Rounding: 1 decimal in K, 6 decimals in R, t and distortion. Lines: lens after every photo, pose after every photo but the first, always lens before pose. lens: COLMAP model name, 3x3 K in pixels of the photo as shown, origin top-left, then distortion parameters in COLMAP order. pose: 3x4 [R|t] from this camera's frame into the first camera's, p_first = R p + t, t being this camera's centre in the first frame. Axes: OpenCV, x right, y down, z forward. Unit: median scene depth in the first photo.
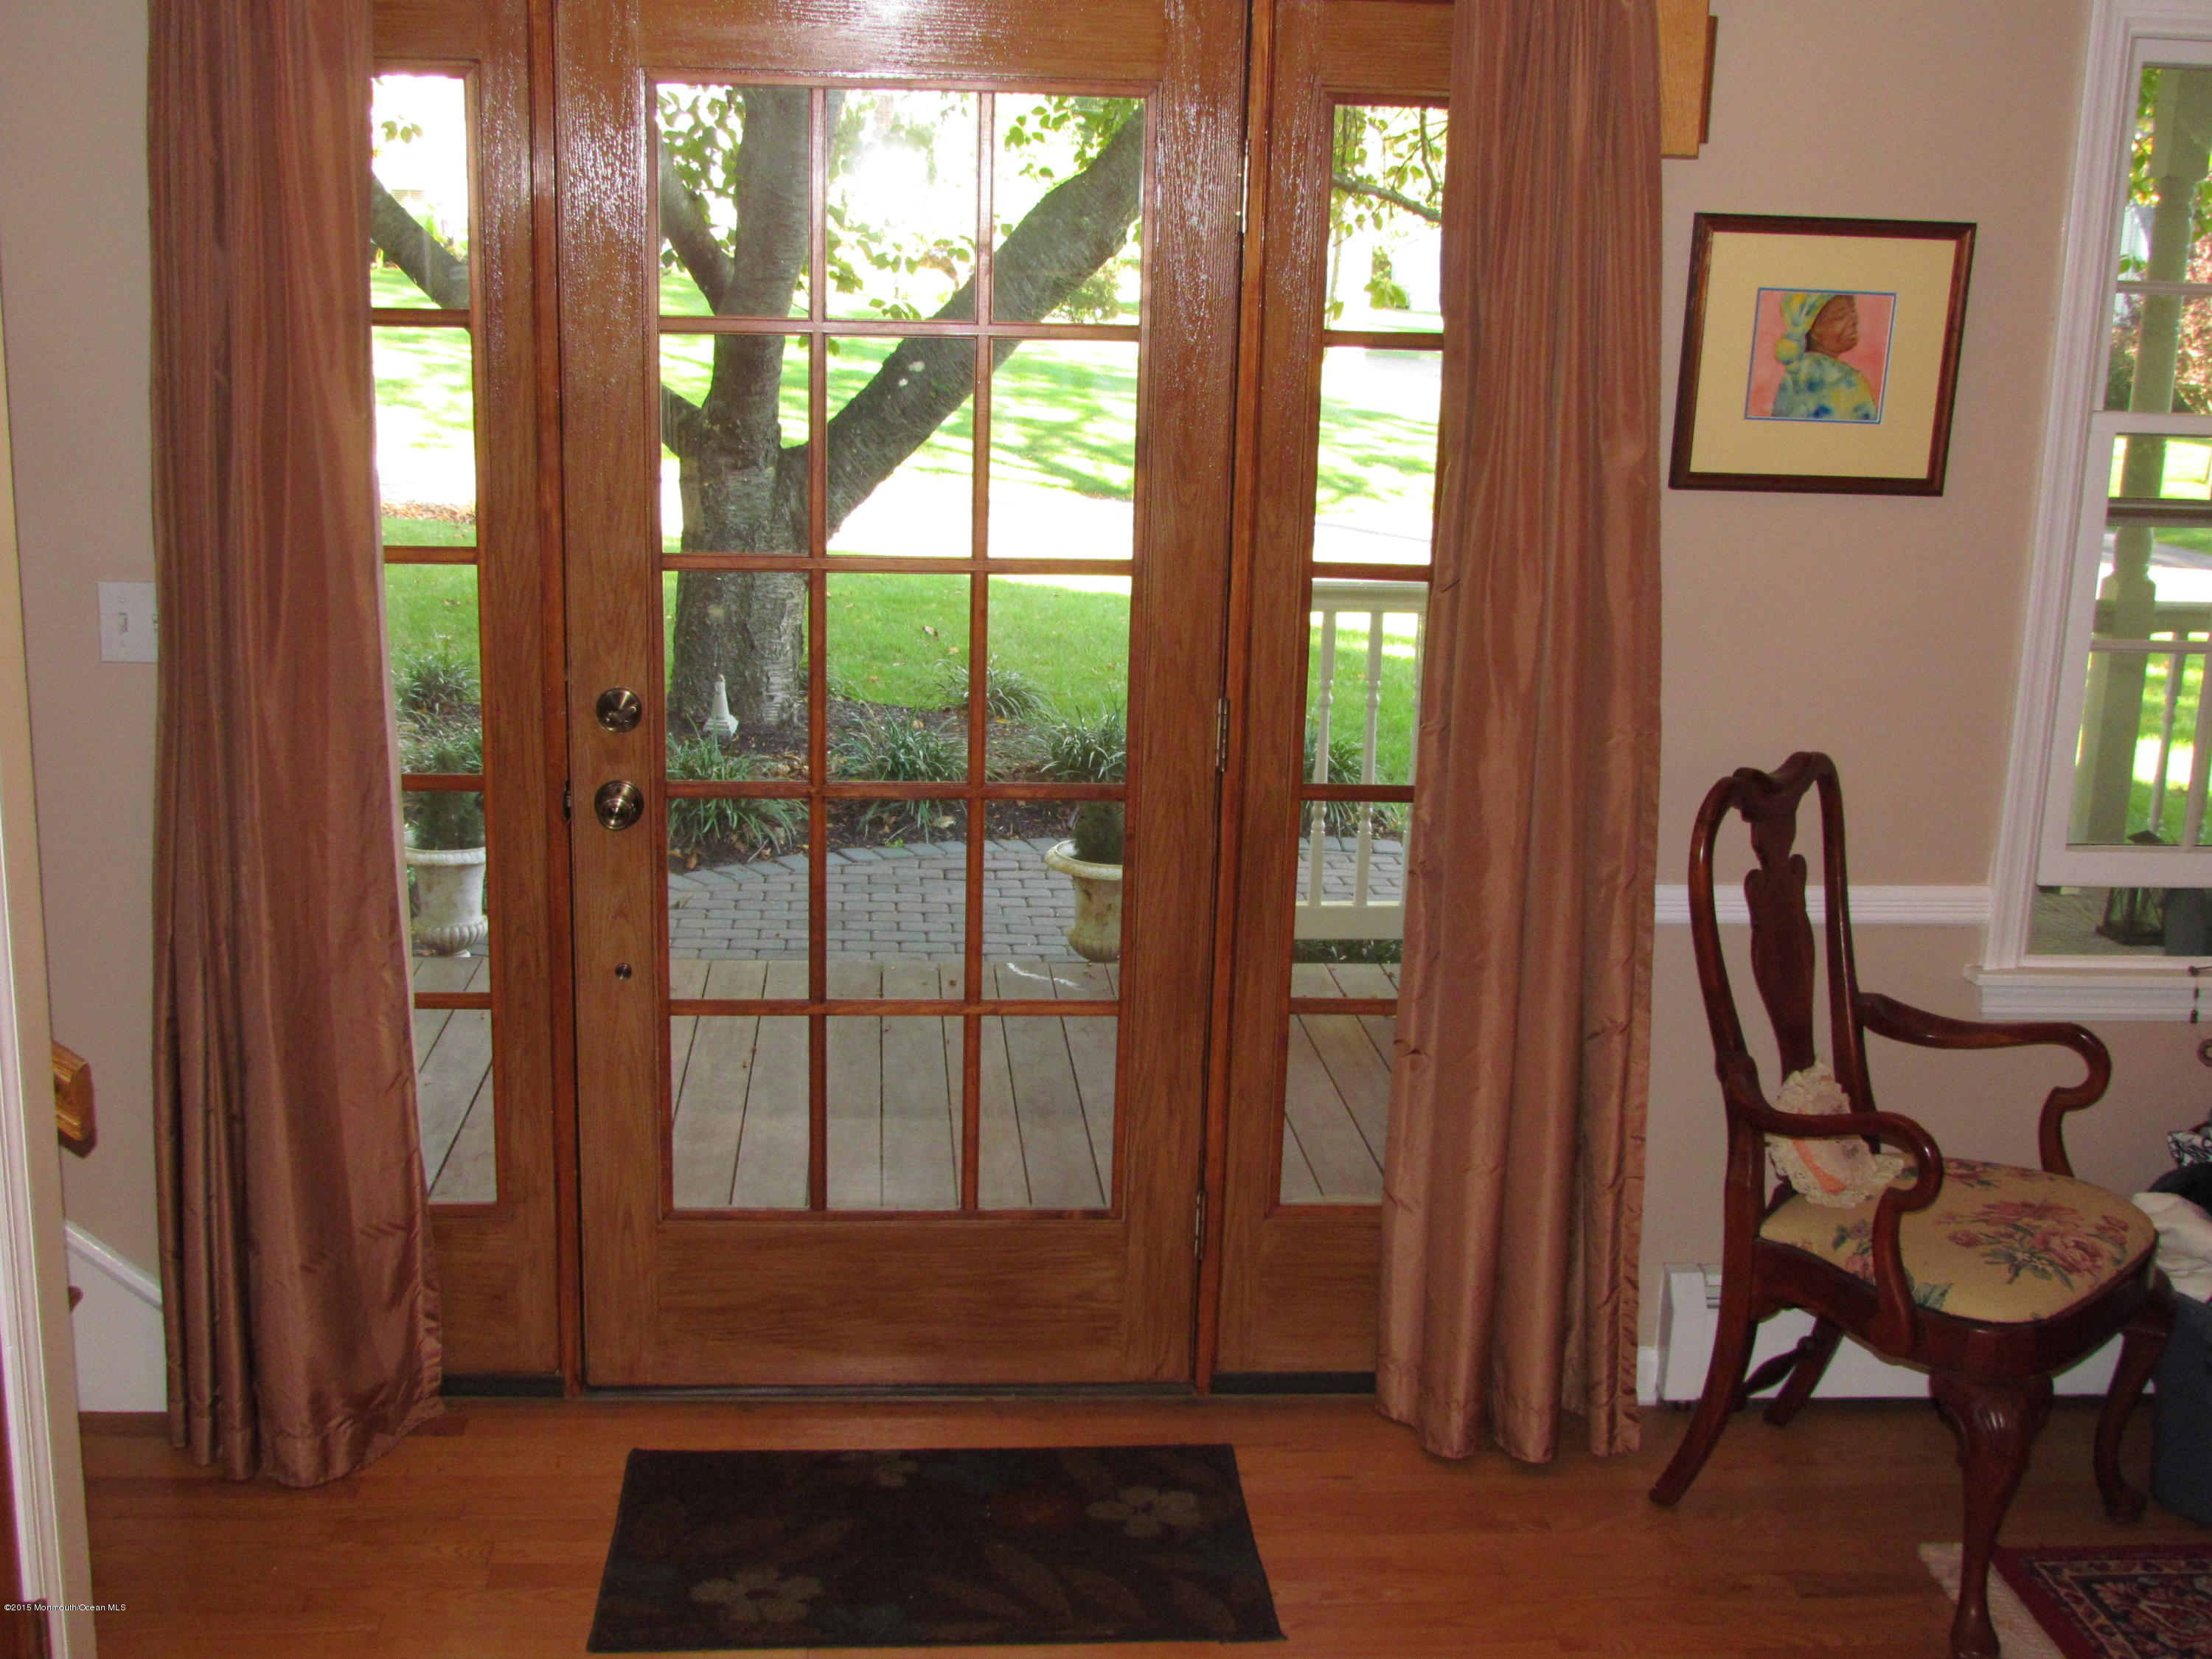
lens RADIAL K [[2474.9, 0, 1106.0], [0, 2474.9, 829.5], [0, 0, 1]] dist [-0.069783, 0.002735]
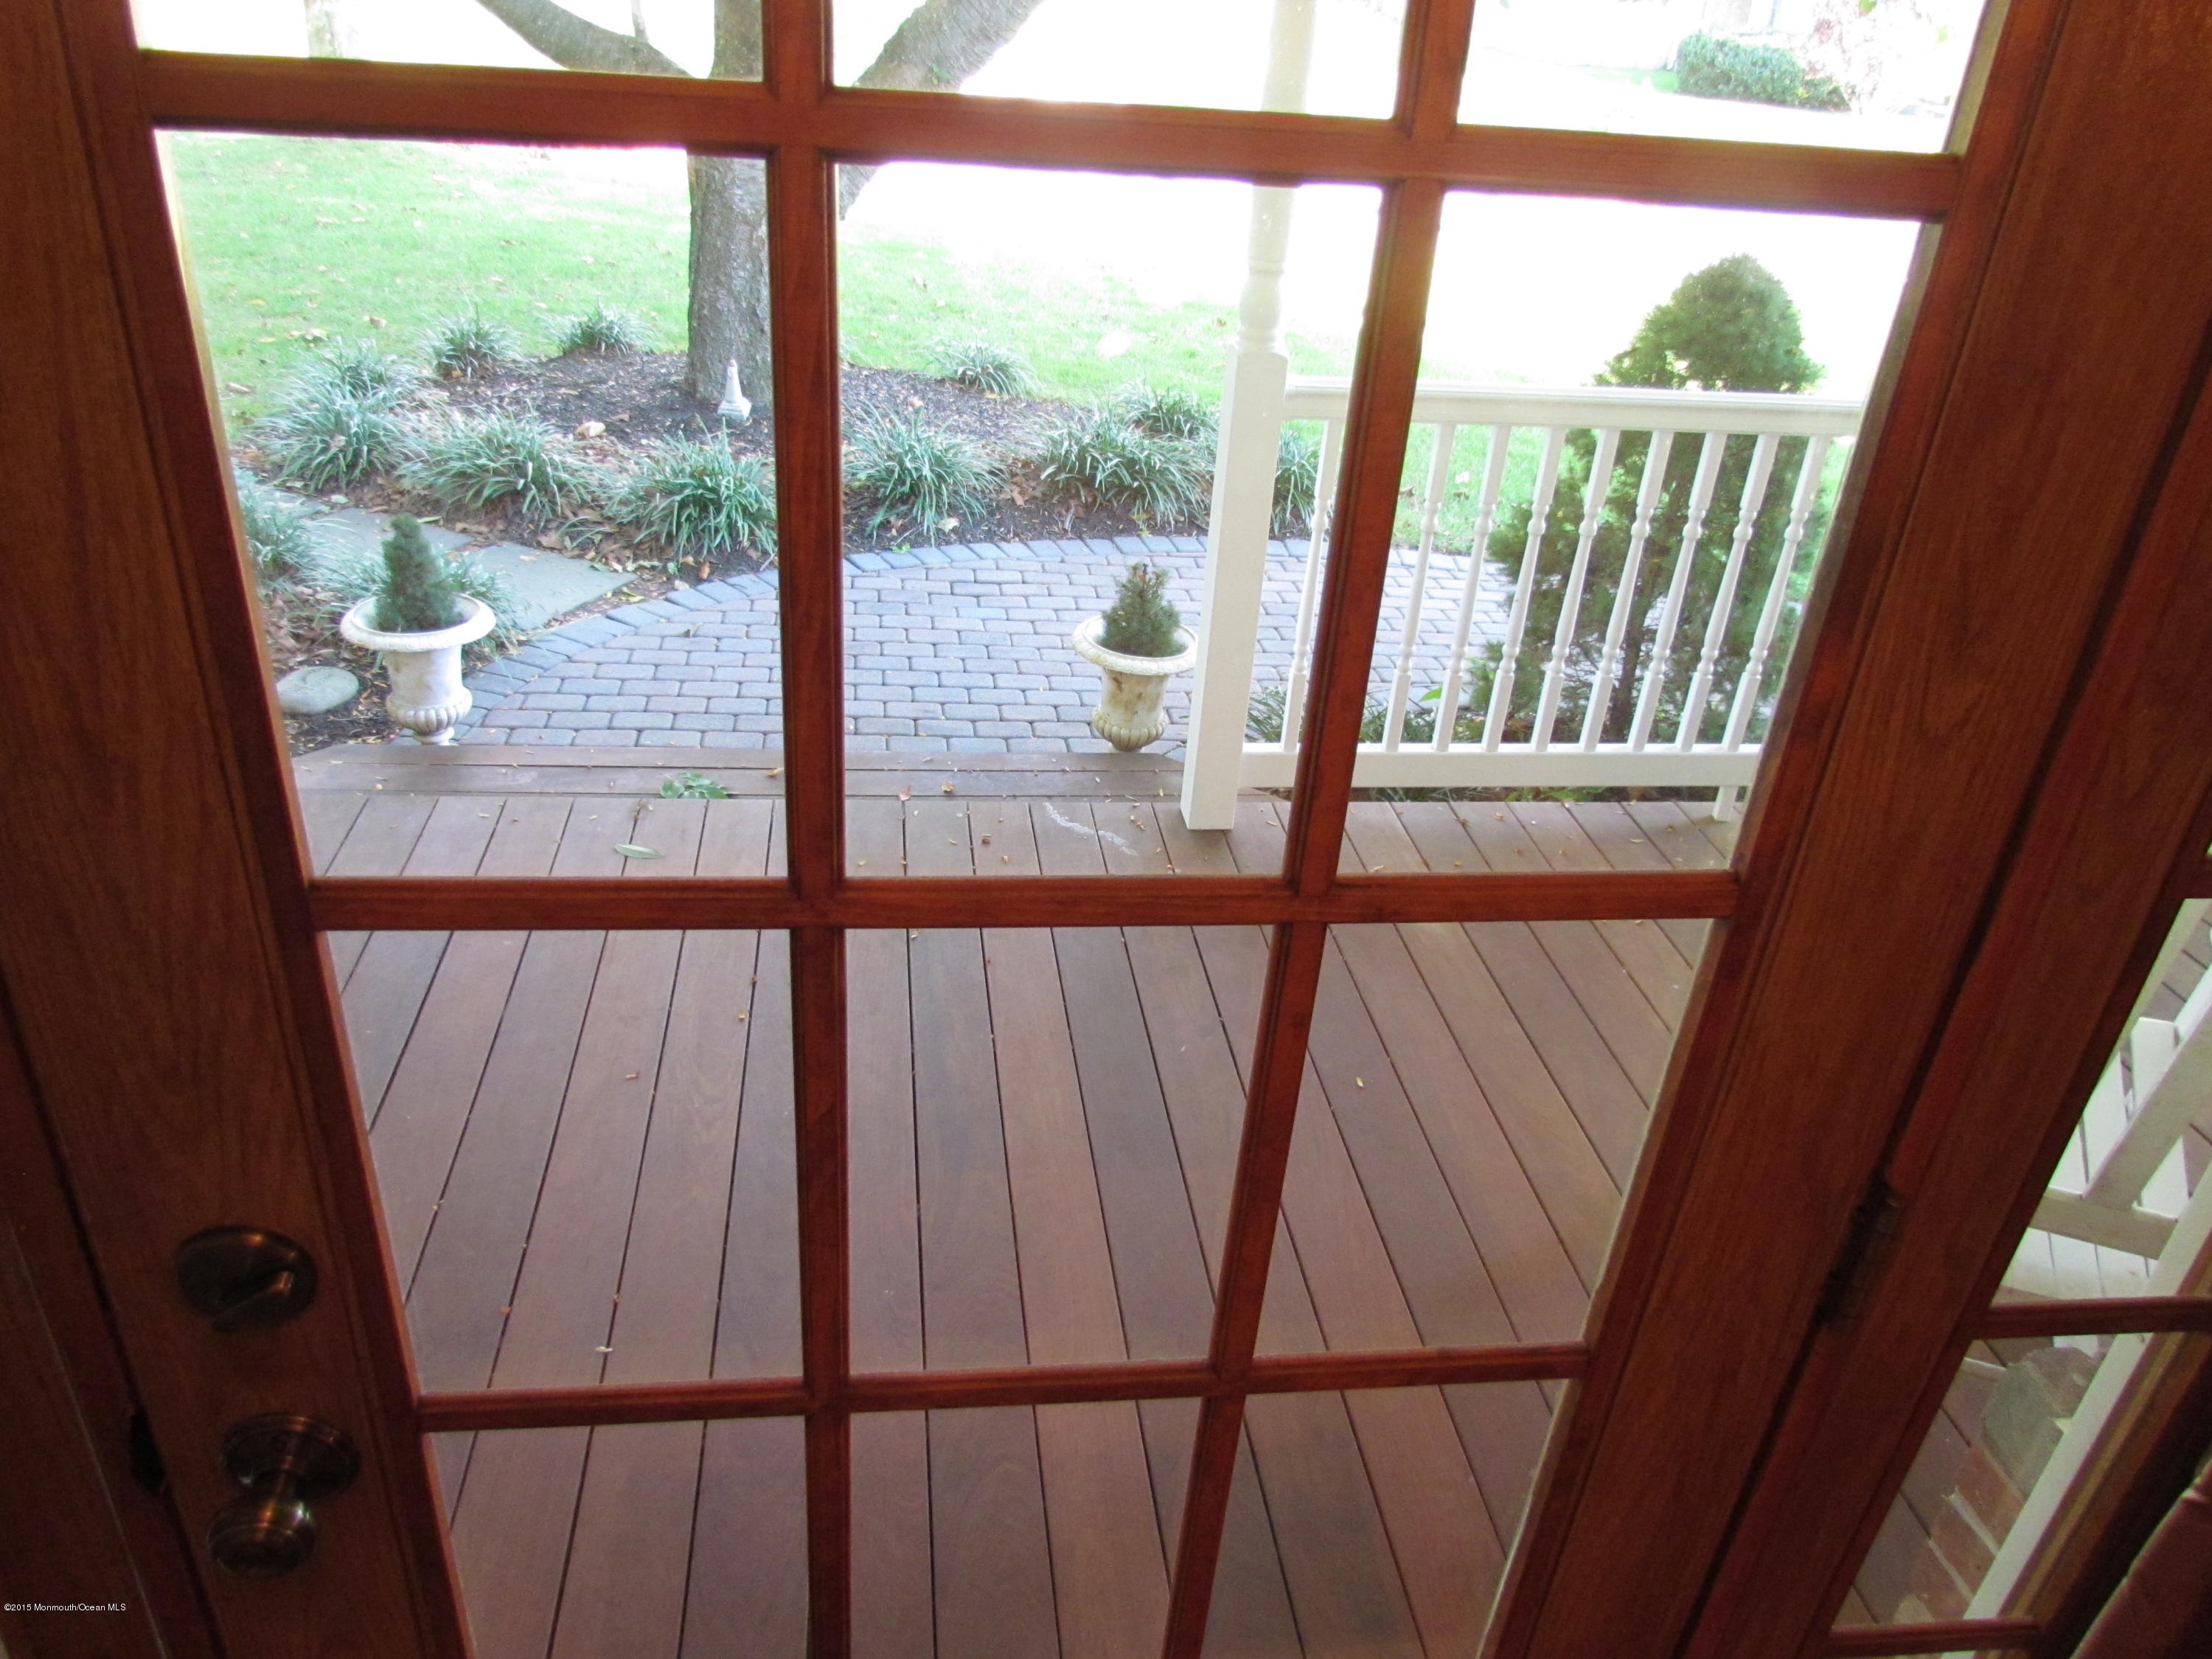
lens RADIAL K [[1580.4, 0, 1099.1], [0, 1580.4, 795.0], [0, 0, 1]] dist [-0.005314, -0.000442]
pose [[0.998413, 0.014847, 0.054320, -0.036650], [-0.028585, 0.964723, 0.261712, -0.070855], [-0.048518, -0.262849, 0.963616, 0.321233]]
